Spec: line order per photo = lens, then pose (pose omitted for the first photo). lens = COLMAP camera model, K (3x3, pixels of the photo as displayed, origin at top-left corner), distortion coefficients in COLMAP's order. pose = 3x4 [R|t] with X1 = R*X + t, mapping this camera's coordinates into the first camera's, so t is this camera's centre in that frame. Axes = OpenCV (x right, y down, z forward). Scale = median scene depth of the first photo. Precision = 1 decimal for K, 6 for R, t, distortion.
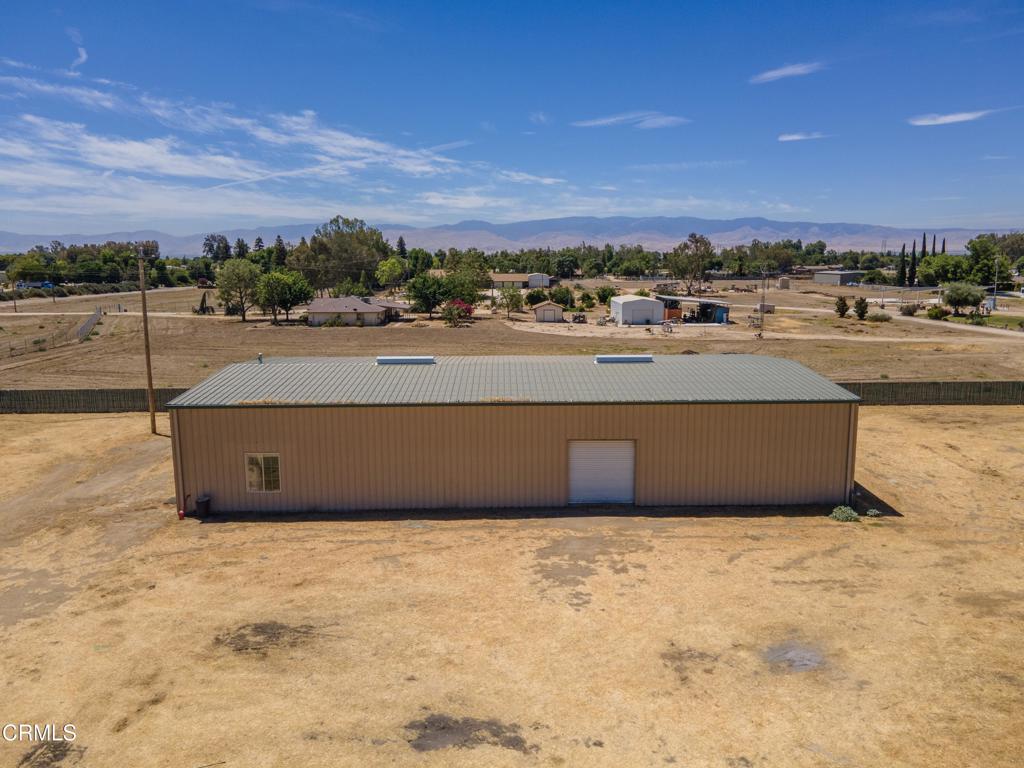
lens RADIAL K [[746.1, 0, 513.9], [0, 746.1, 346.6], [0, 0, 1]] dist [0.031448, 0.016984]
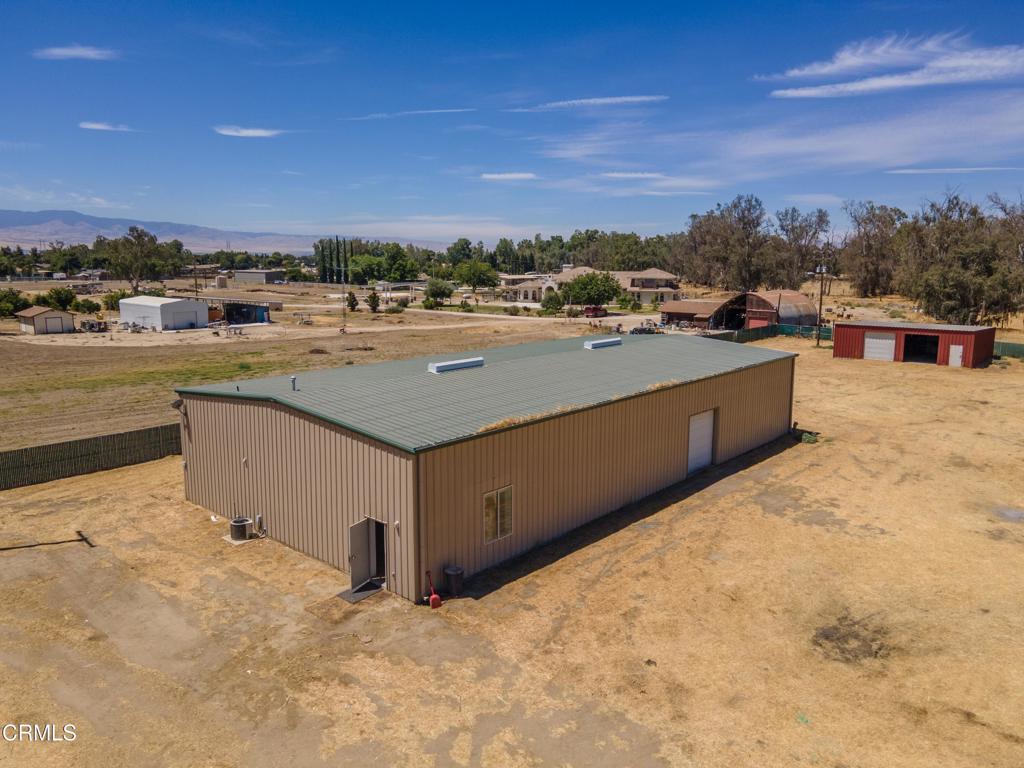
lens RADIAL K [[746.1, 0, 521.0], [0, 746.1, 378.0], [0, 0, 1]] dist [0.031448, 0.016984]
pose [[0.670798, -0.111280, 0.733244, -0.928198], [0.081361, 0.993753, 0.076384, -0.032073], [-0.737164, 0.008419, 0.675662, 0.490365]]
